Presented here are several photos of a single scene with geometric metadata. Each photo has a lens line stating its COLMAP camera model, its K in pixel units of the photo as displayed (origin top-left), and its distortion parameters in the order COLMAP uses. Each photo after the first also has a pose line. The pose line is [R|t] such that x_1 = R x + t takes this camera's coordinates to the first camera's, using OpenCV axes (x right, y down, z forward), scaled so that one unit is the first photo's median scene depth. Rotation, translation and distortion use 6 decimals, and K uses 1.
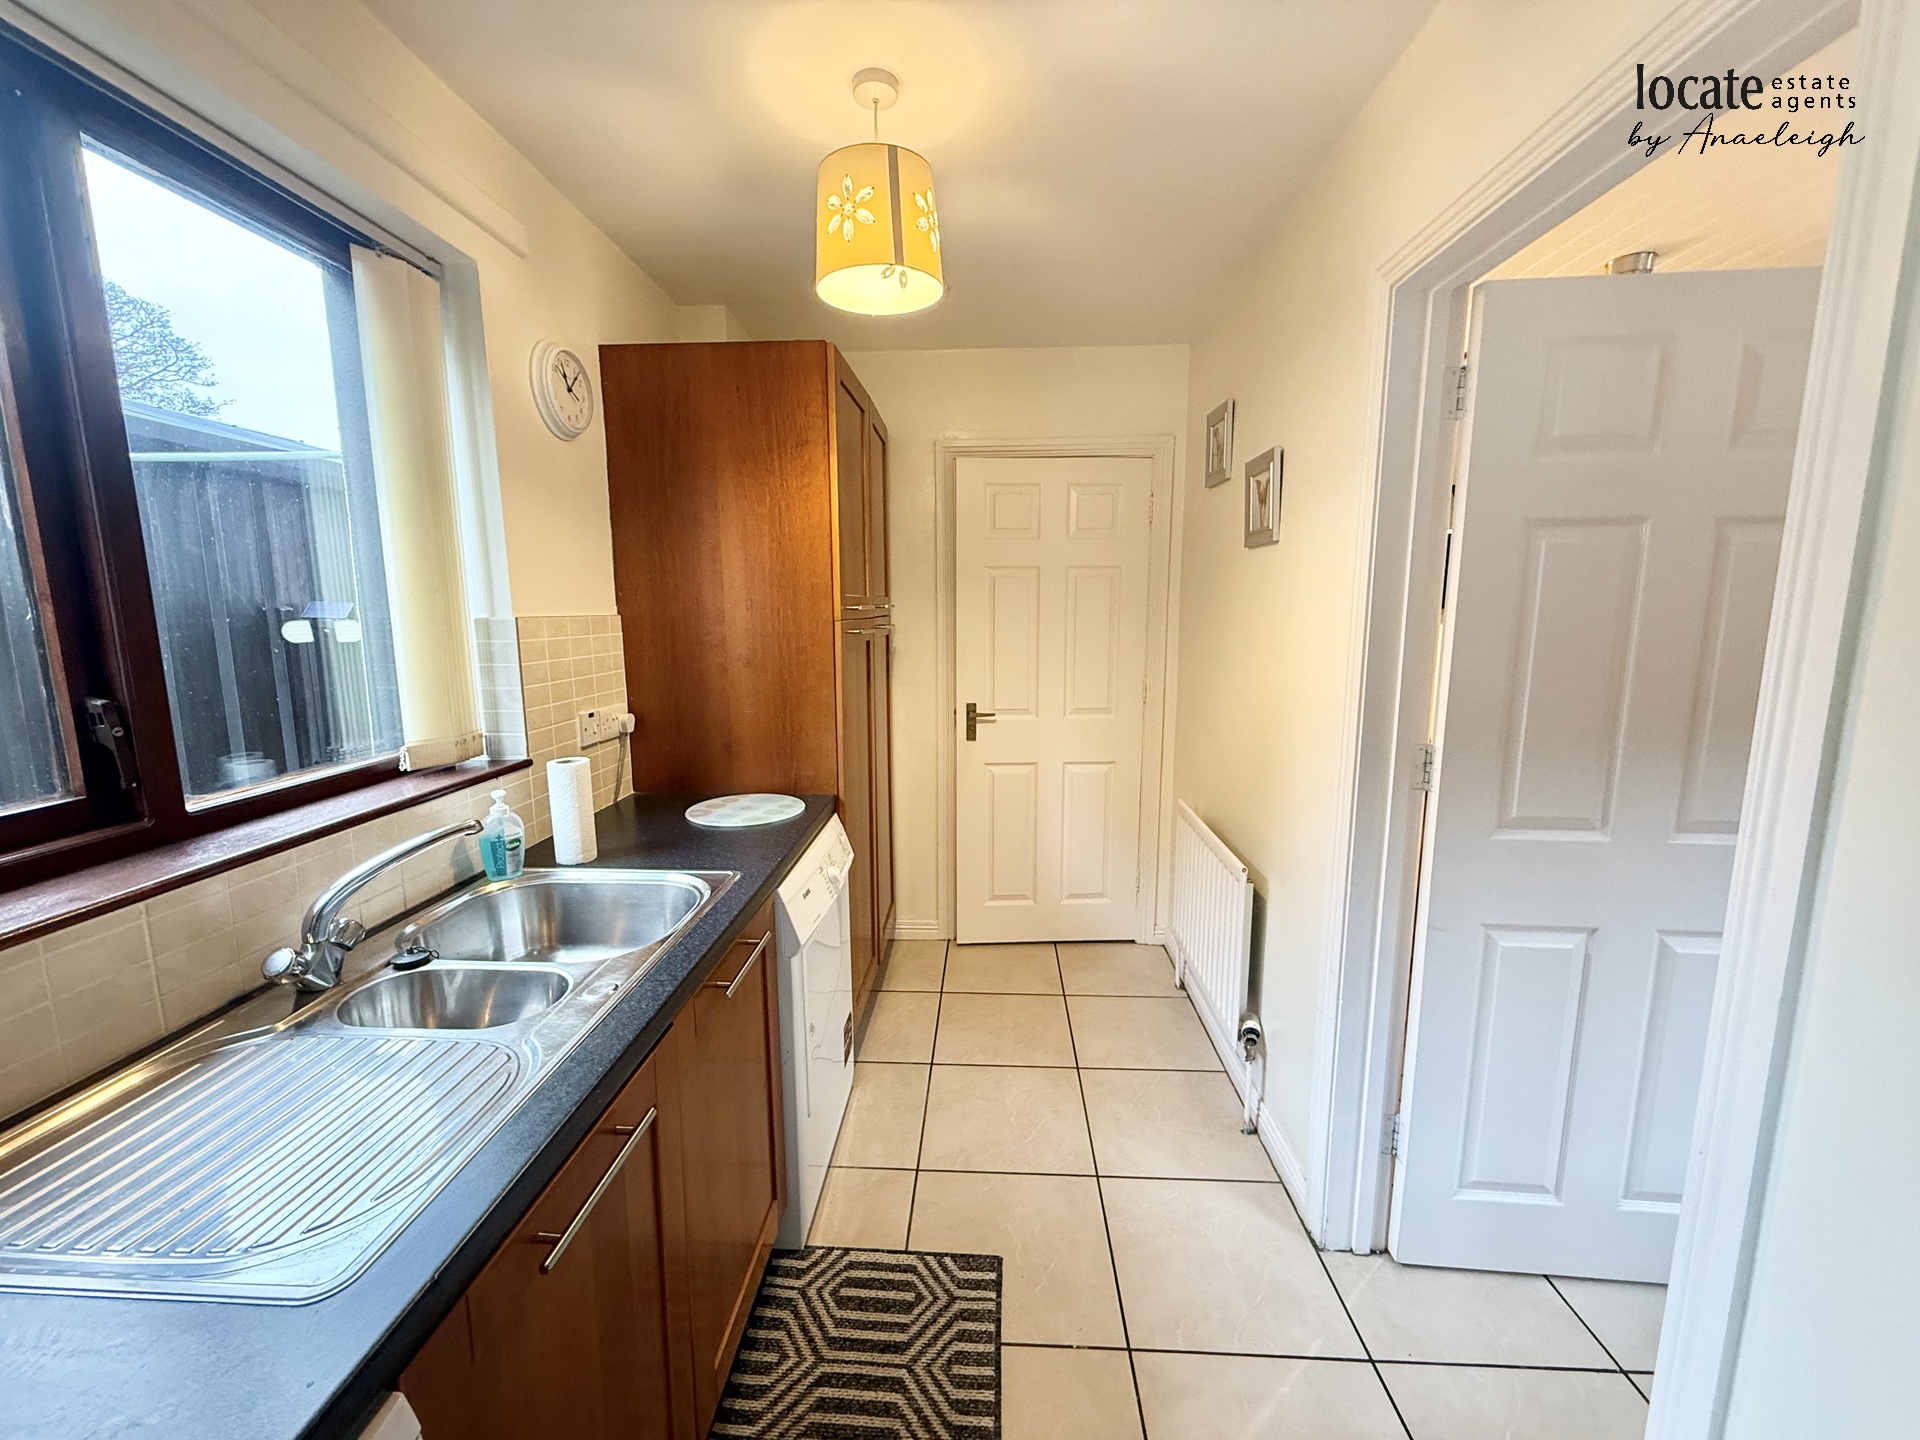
lens RADIAL K [[764.4, 0, 954.5], [0, 764.4, 717.9], [0, 0, 1]] dist [-0.000397, -0.000348]
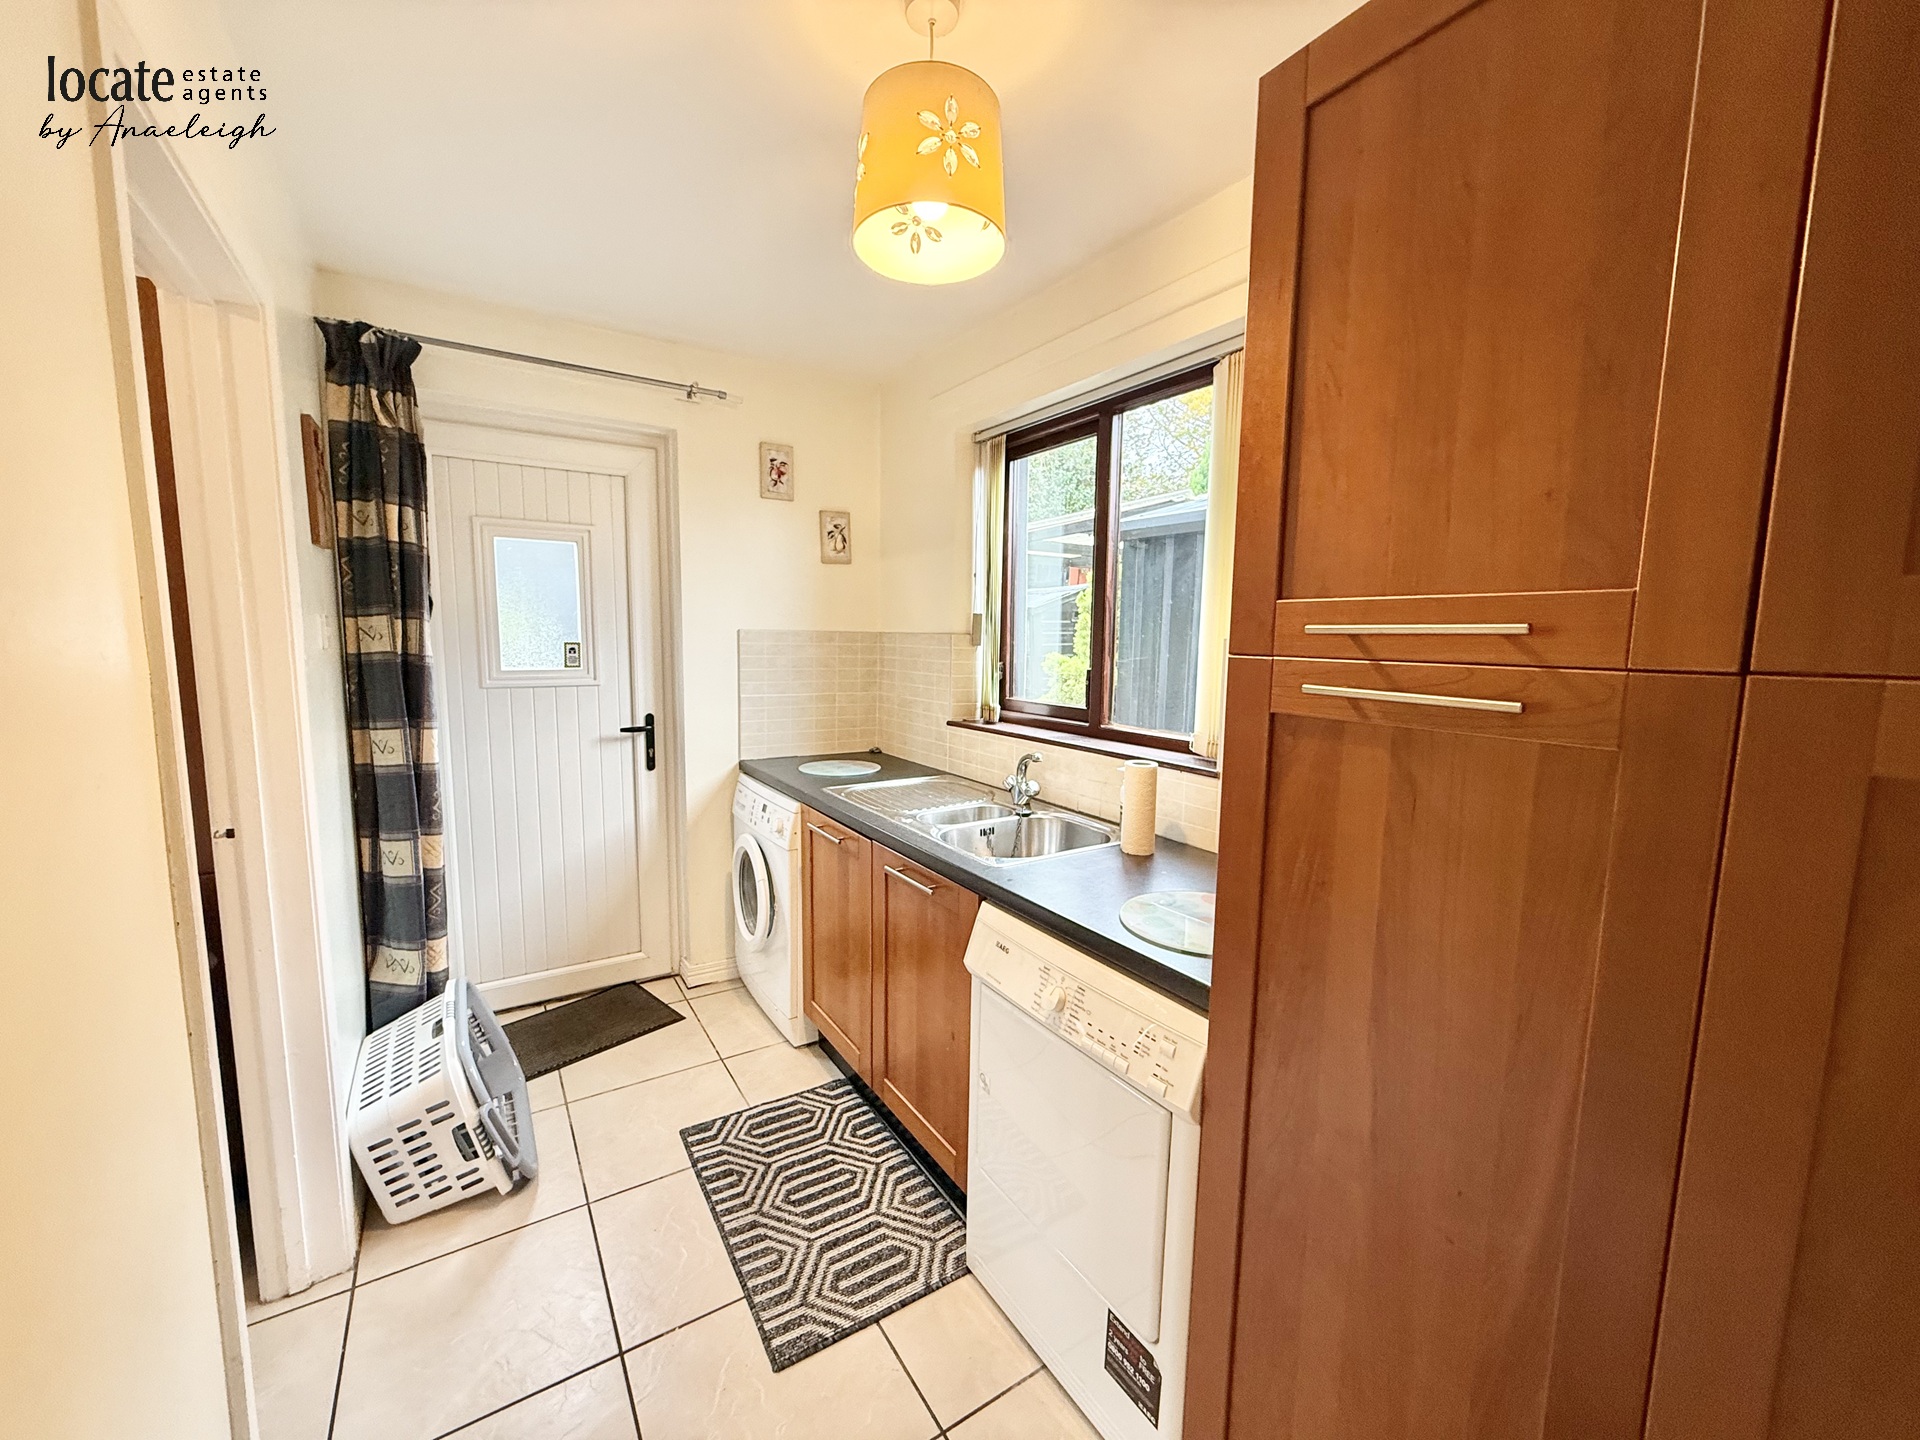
lens RADIAL K [[764.4, 0, 955.8], [0, 764.4, 720.0], [0, 0, 1]] dist [-0.000397, -0.000348]
pose [[-0.812239, 0.061096, -0.580117, 0.380096], [-0.095526, 0.967143, 0.235605, -0.250882], [0.575450, 0.246784, -0.779715, 1.736896]]
